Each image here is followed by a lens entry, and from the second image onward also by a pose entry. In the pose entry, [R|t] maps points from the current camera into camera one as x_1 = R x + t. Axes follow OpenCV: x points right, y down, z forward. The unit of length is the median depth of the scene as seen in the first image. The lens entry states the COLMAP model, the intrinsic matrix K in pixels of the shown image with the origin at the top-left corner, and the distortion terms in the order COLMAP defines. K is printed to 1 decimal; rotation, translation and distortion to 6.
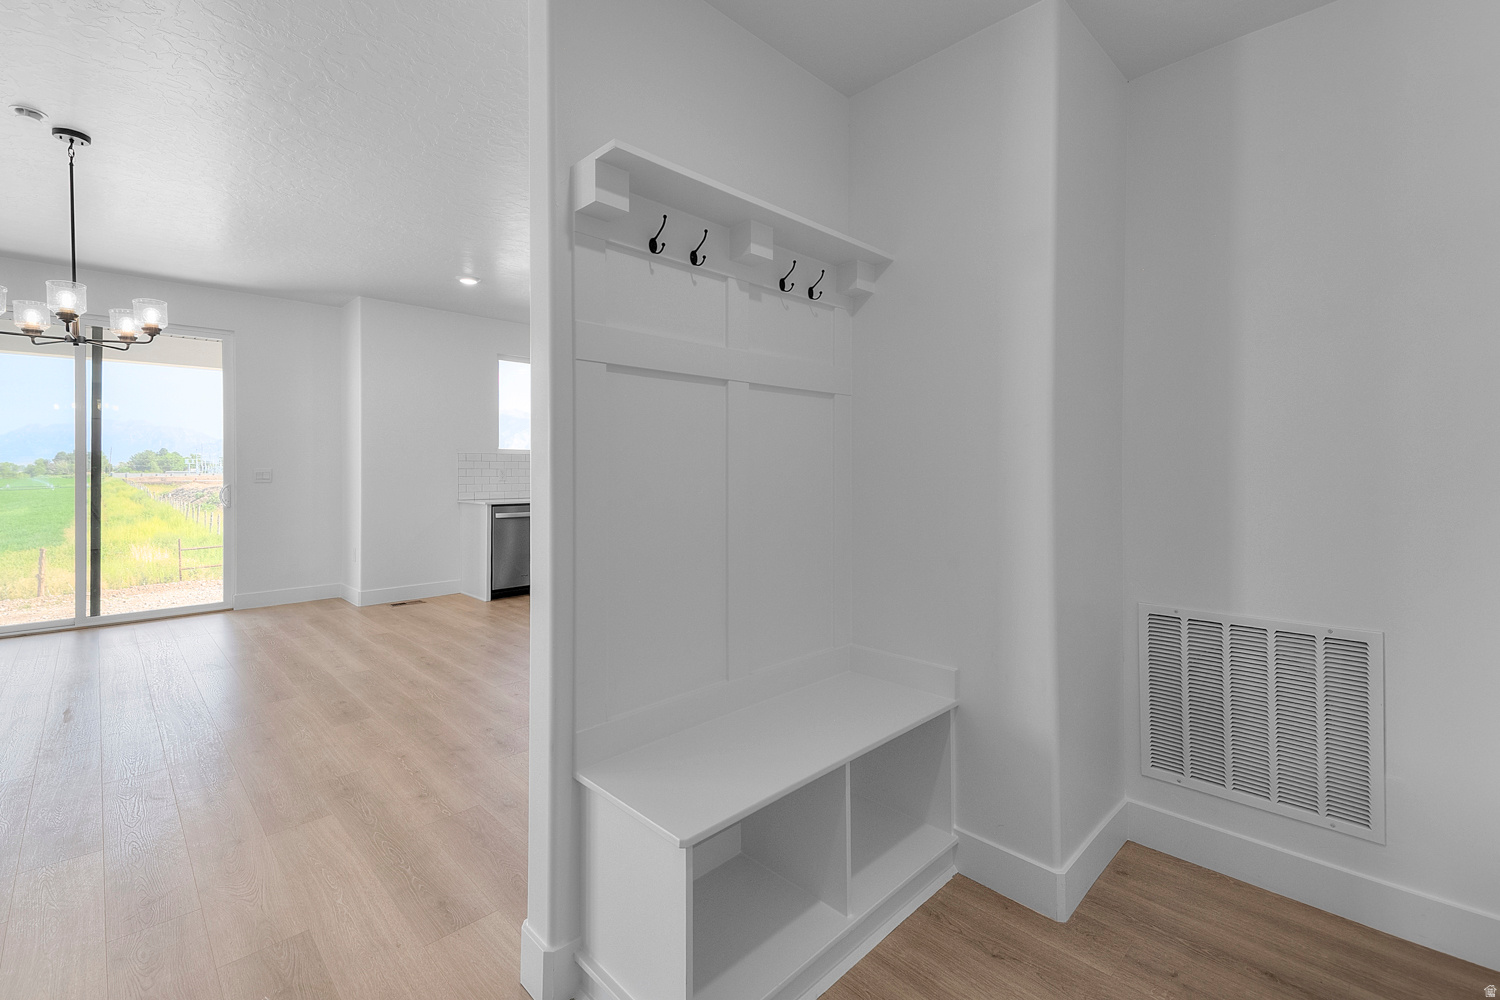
lens RADIAL K [[647.6, 0, 726.9], [0, 647.6, 473.7], [0, 0, 1]] dist [0.019575, -0.002925]
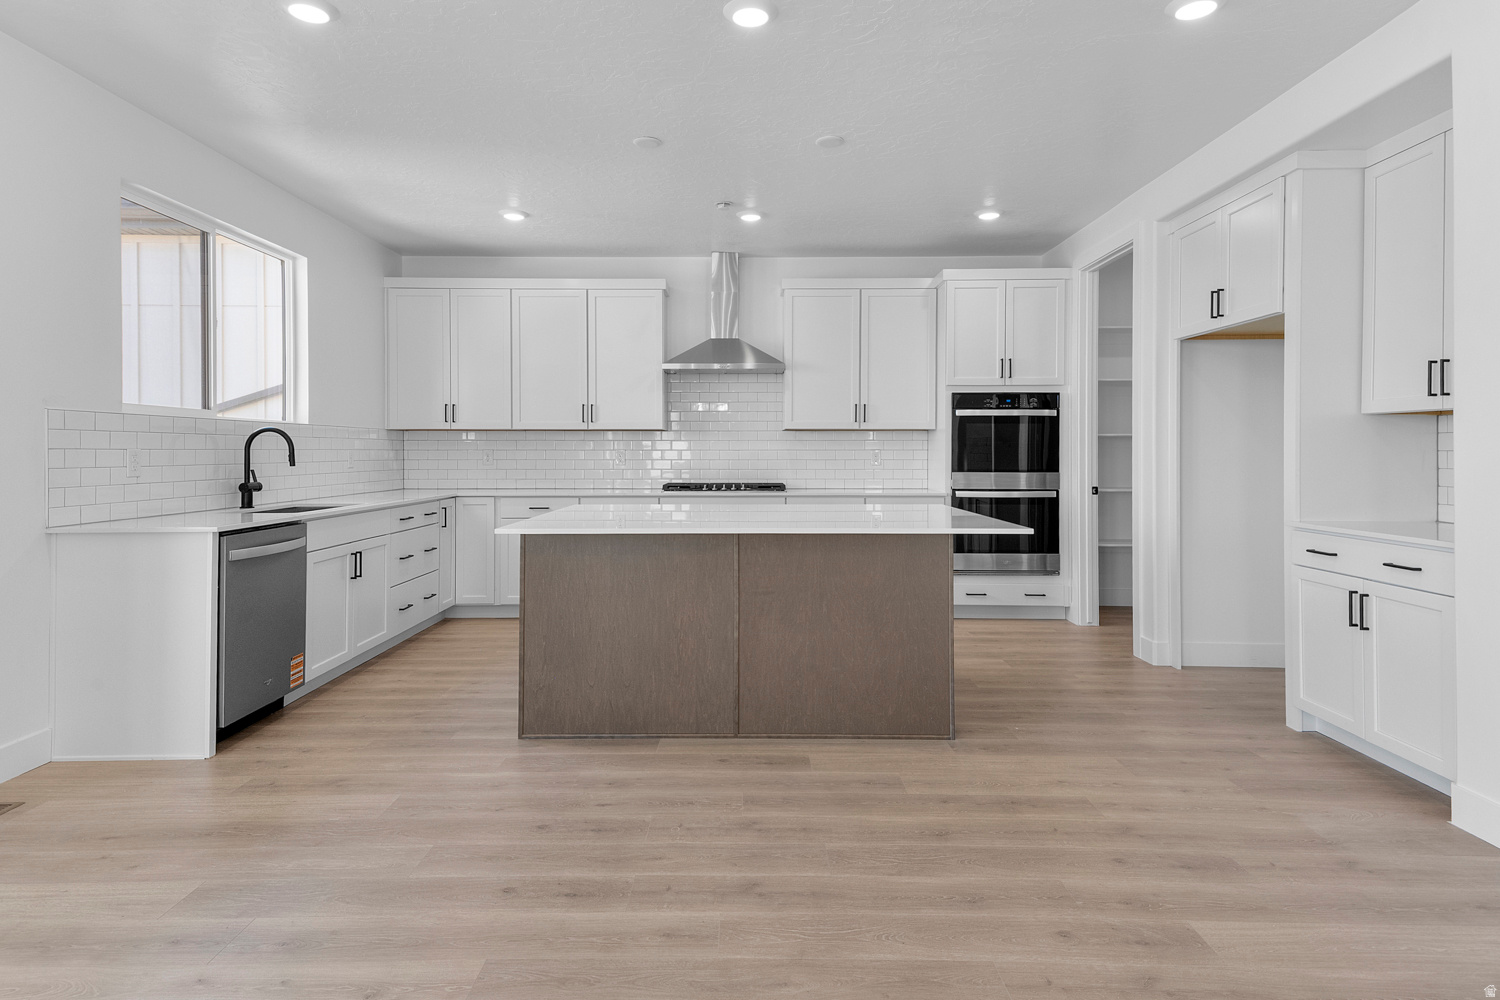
lens RADIAL K [[828.2, 0, 735.1], [0, 828.2, 449.6], [0, 0, 1]] dist [0.046140, -0.003410]
pose [[0.689567, 0.000649, 0.724222, -0.562005], [0.005509, 0.999966, -0.006142, -0.001709], [-0.724201, 0.008225, 0.689540, 0.376115]]
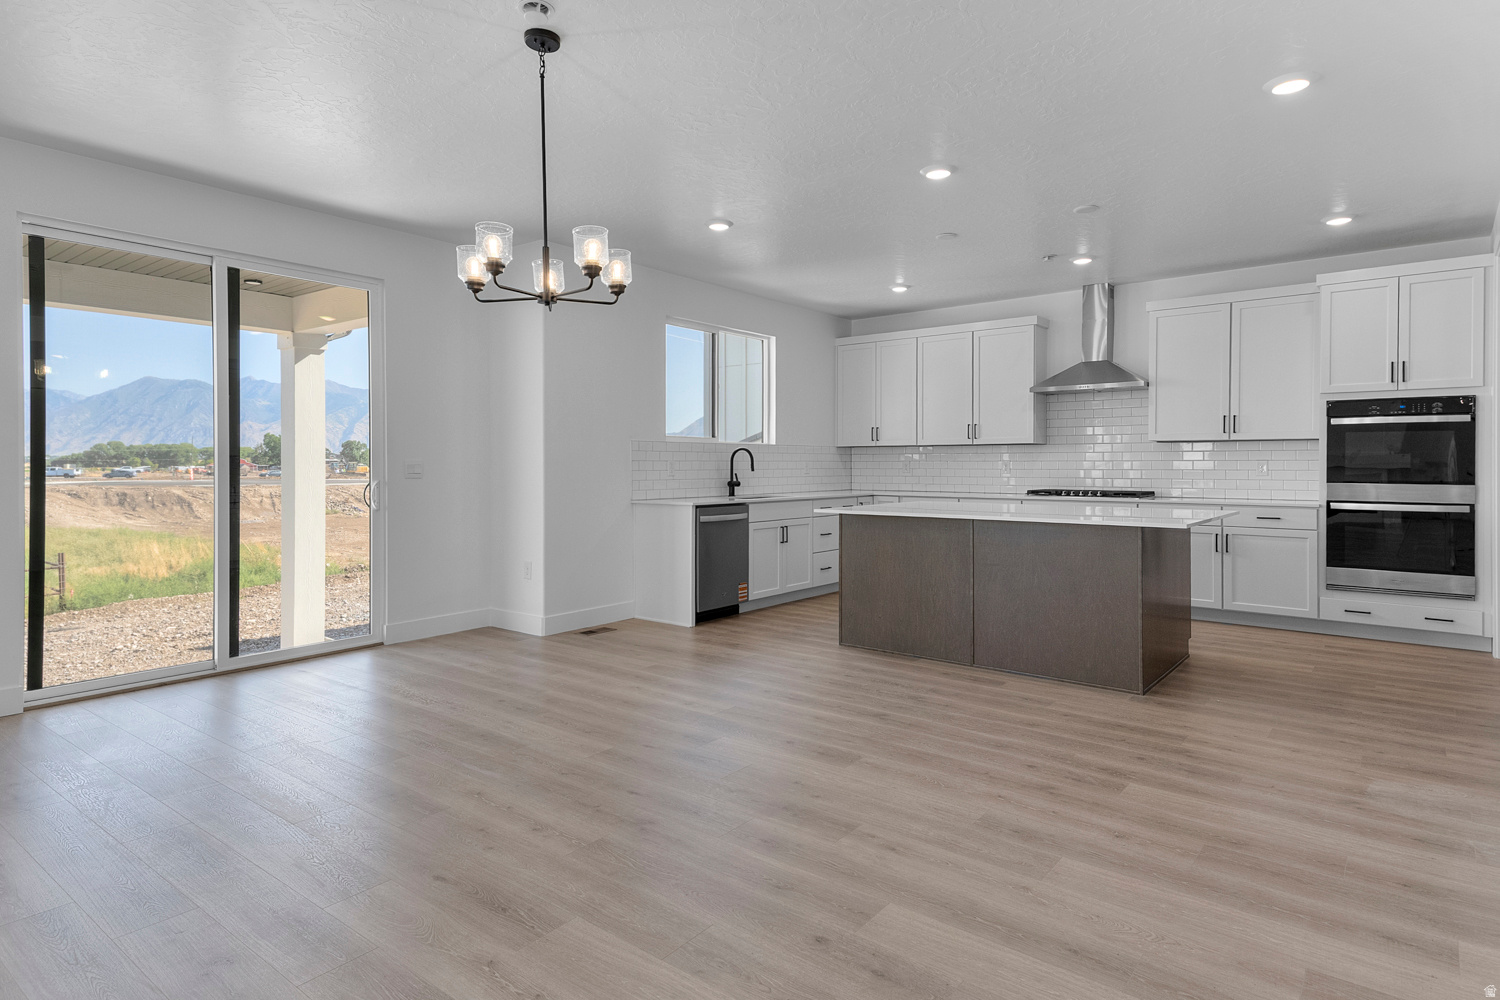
lens RADIAL K [[828.2, 0, 728.4], [0, 828.2, 463.3], [0, 0, 1]] dist [0.046140, -0.003410]
pose [[0.992209, -0.000556, 0.124584, -0.473408], [0.001558, 0.999967, -0.007942, 0.004579], [-0.124576, 0.008074, 0.992177, -0.018266]]
